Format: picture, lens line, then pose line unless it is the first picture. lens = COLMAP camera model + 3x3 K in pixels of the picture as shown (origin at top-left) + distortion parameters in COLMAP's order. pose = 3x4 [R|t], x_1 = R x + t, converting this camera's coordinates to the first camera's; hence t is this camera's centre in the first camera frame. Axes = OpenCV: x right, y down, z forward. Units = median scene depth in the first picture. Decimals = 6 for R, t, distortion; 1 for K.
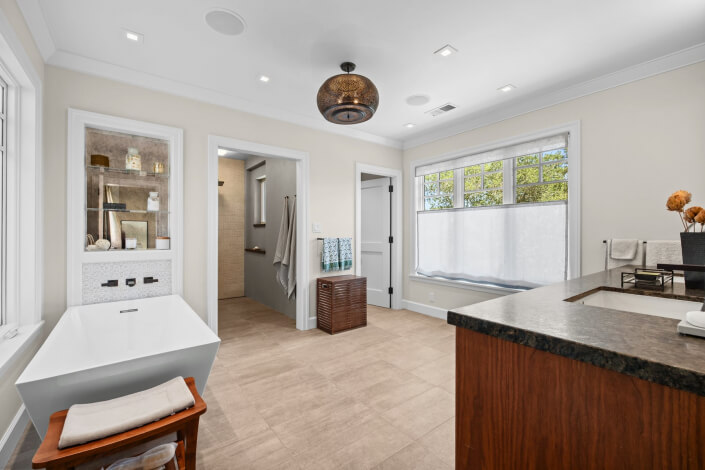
lens RADIAL K [[300.4, 0, 348.8], [0, 300.4, 234.6], [0, 0, 1]] dist [0.001673, 0.000277]
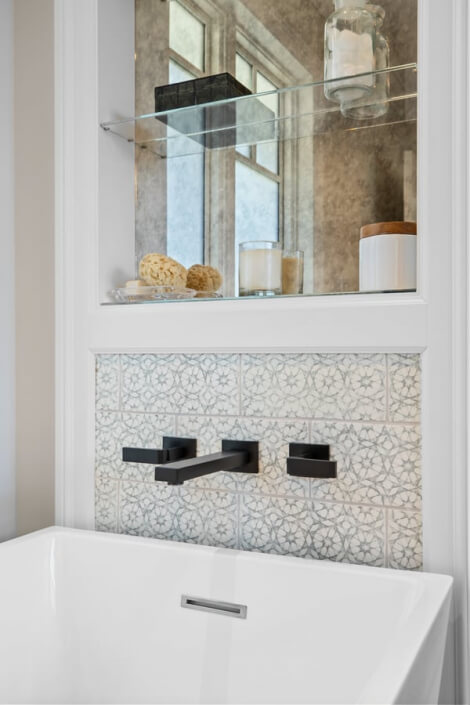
lens RADIAL K [[703.2, 0, 236.0], [0, 703.2, 355.0], [0, 0, 1]] dist [0.023004, 0.000000]
pose [[0.423659, -0.010453, -0.905762, -0.301504], [0.000517, 0.999936, -0.011298, 0.093934], [0.905822, 0.004318, 0.423637, 0.788127]]
